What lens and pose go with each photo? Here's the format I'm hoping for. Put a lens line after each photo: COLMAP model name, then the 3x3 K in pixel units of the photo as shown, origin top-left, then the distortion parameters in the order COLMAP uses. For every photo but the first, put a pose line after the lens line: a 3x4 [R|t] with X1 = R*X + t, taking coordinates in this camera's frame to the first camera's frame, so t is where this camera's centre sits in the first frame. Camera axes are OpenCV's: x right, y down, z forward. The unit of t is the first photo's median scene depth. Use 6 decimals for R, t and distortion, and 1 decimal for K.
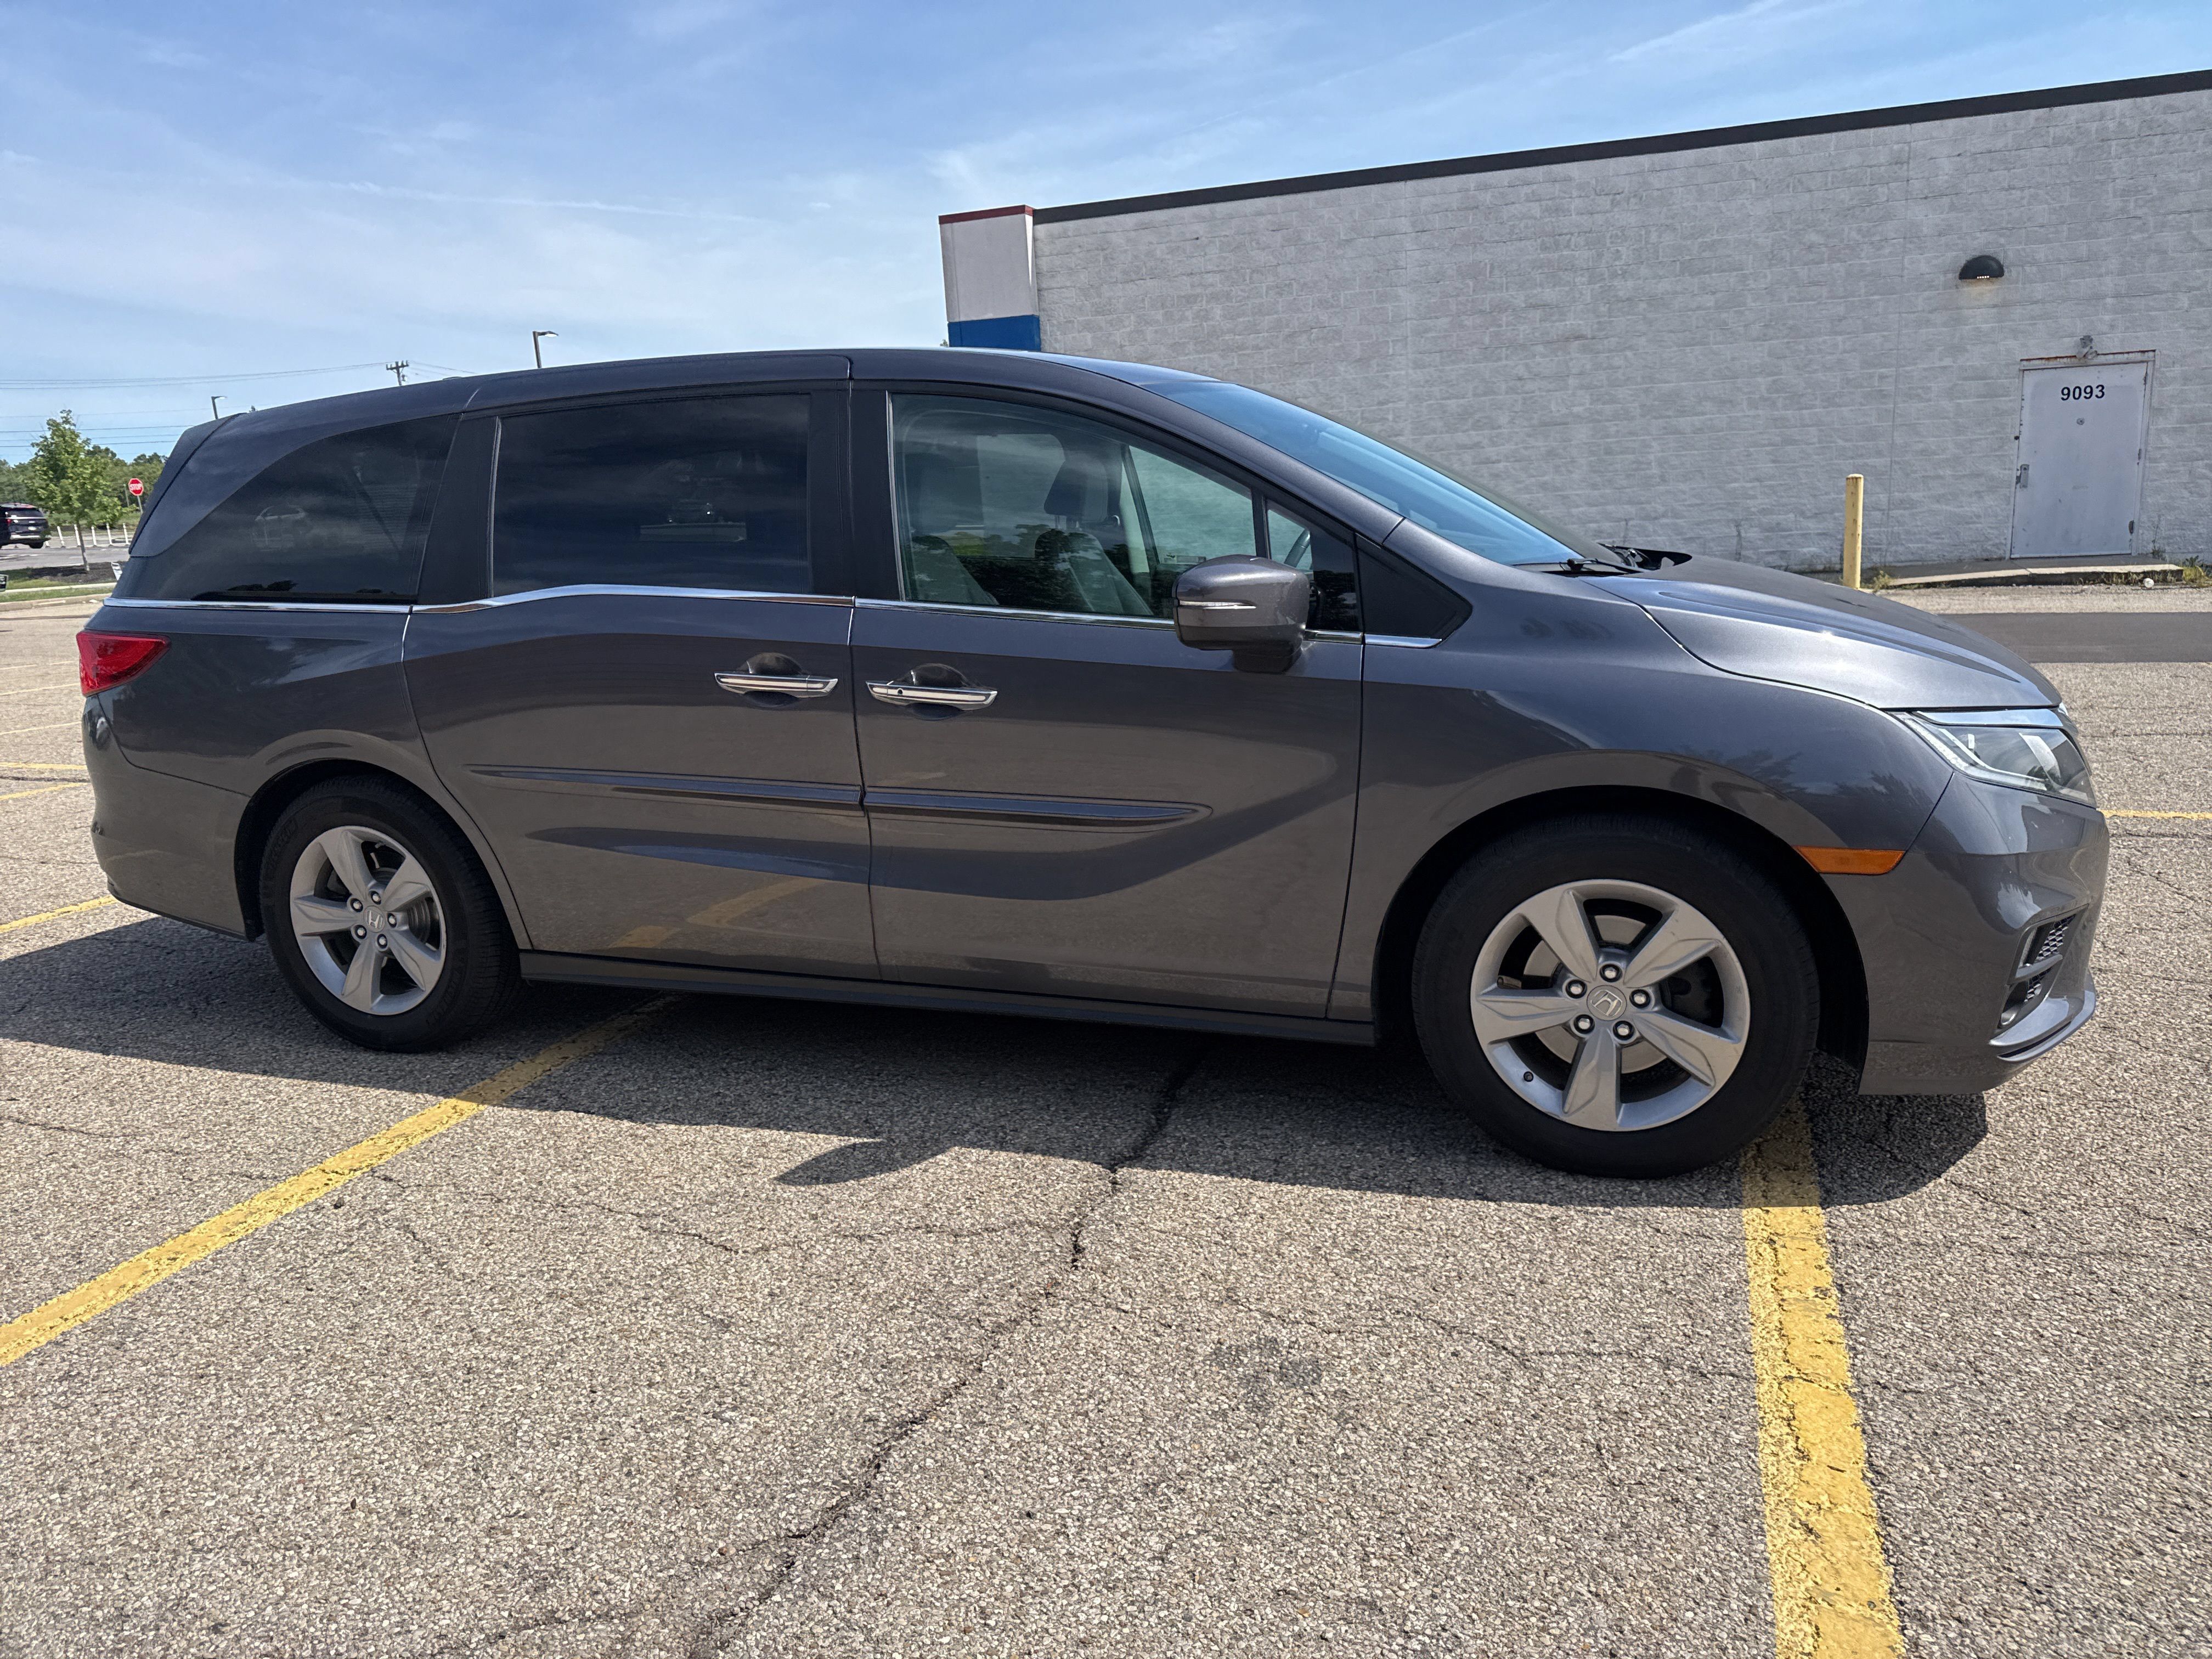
lens RADIAL K [[1551.5, 0, 1101.3], [0, 1551.5, 845.5], [0, 0, 1]] dist [0.021500, -0.027048]
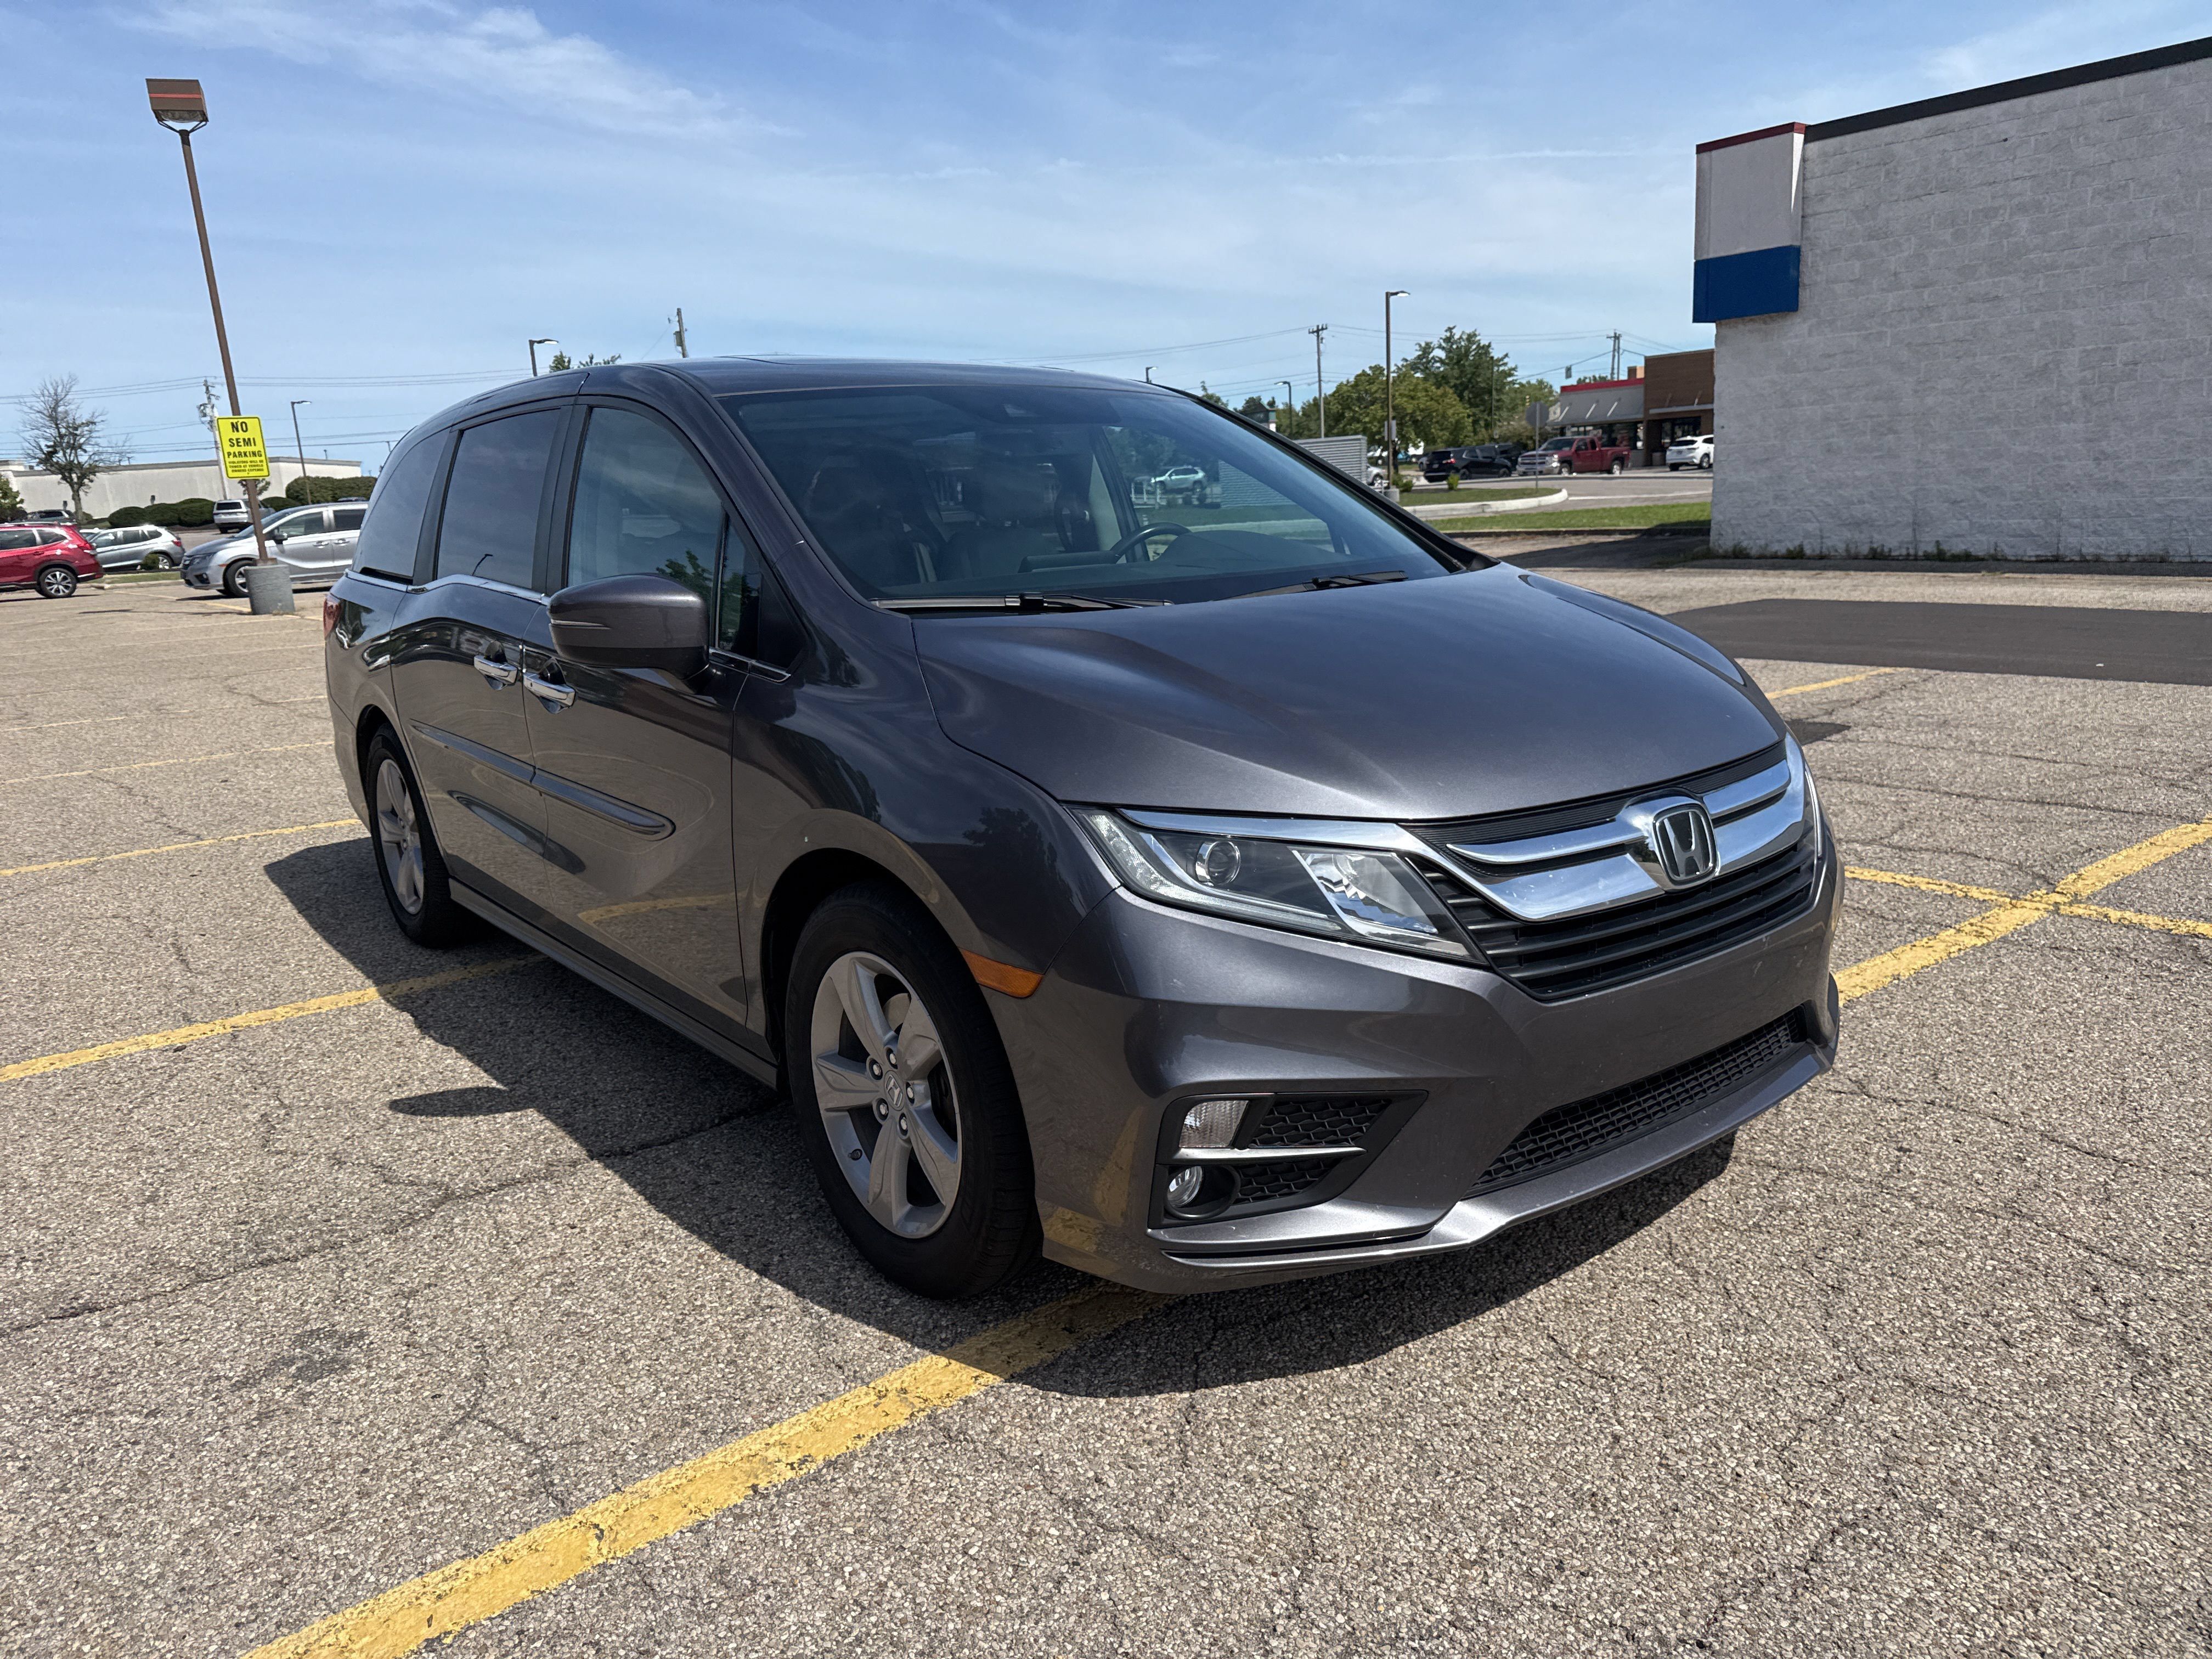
lens RADIAL K [[1551.5, 0, 1104.8], [0, 1551.5, 840.9], [0, 0, 1]] dist [0.021500, -0.027048]
pose [[0.851852, 0.120023, -0.509846, 0.651419], [-0.105853, 0.992756, 0.056845, -0.079221], [0.512975, 0.005545, 0.858386, 0.221763]]
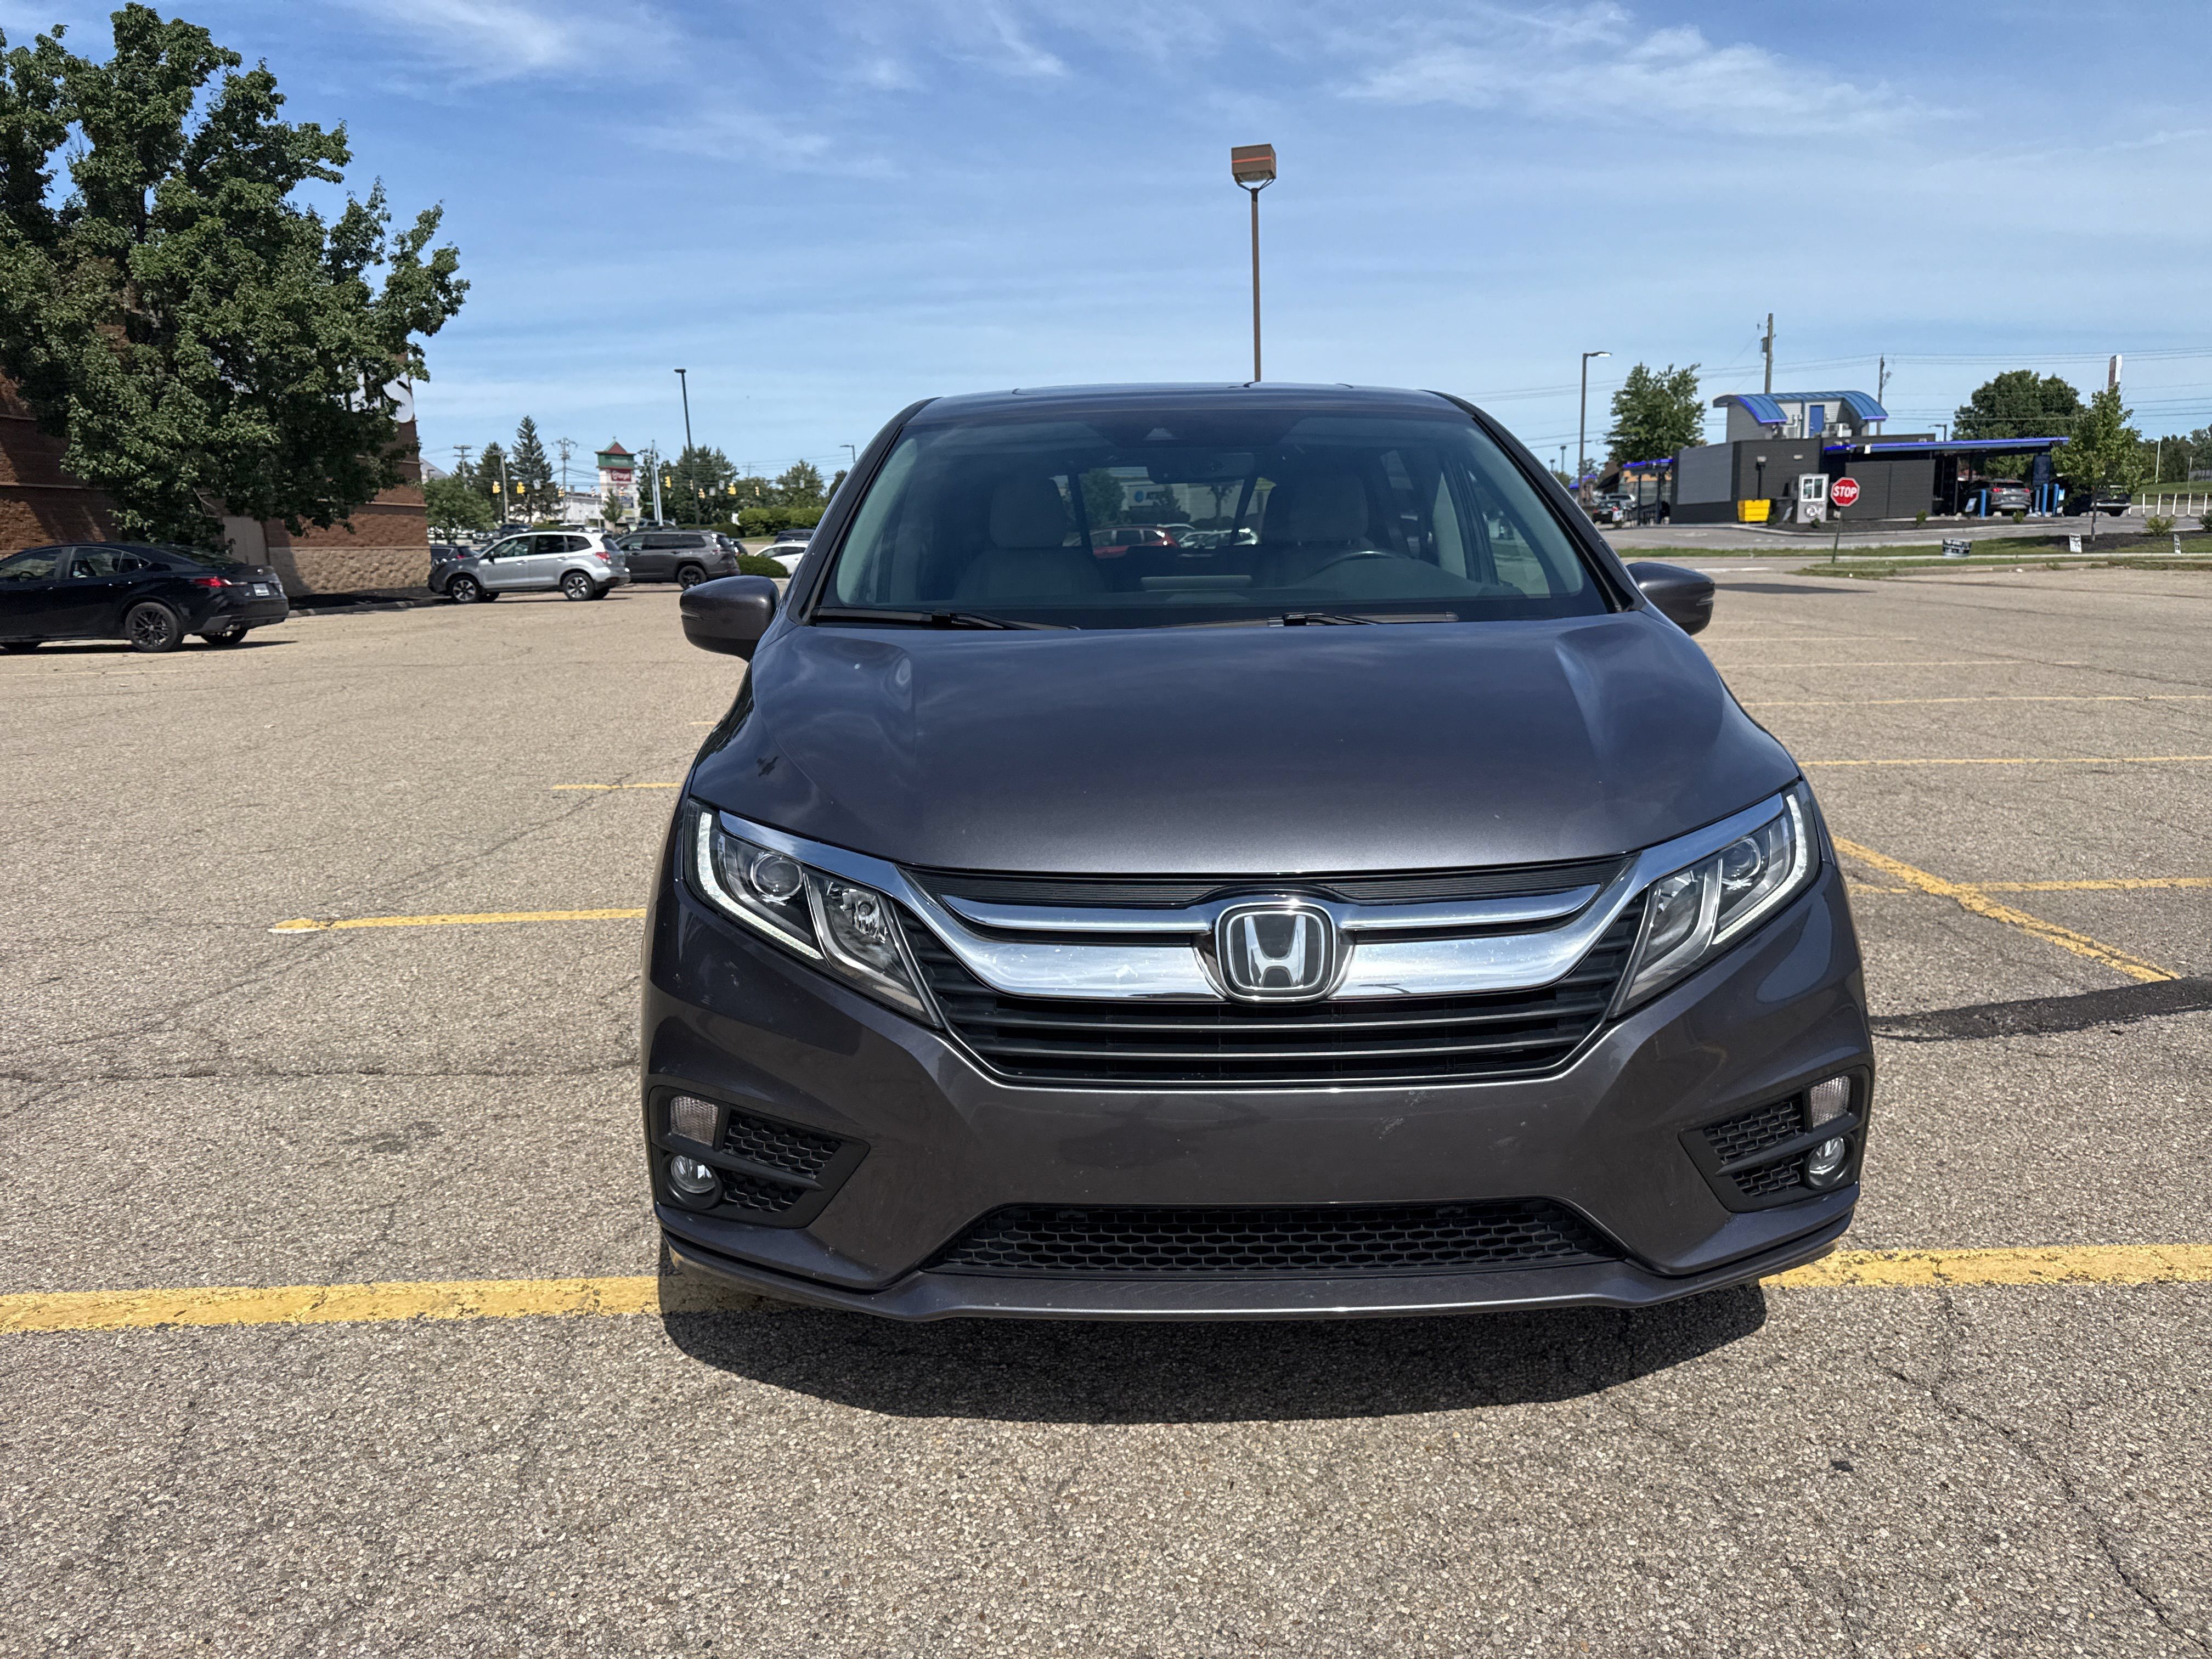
lens RADIAL K [[1551.5, 0, 1113.3], [0, 1551.5, 812.1], [0, 0, 1]] dist [0.021500, -0.027048]
pose [[0.360473, 0.199870, -0.911104, 0.971502], [-0.199323, 0.970717, 0.134086, -0.169668], [0.911224, 0.133269, 0.389756, 0.610353]]
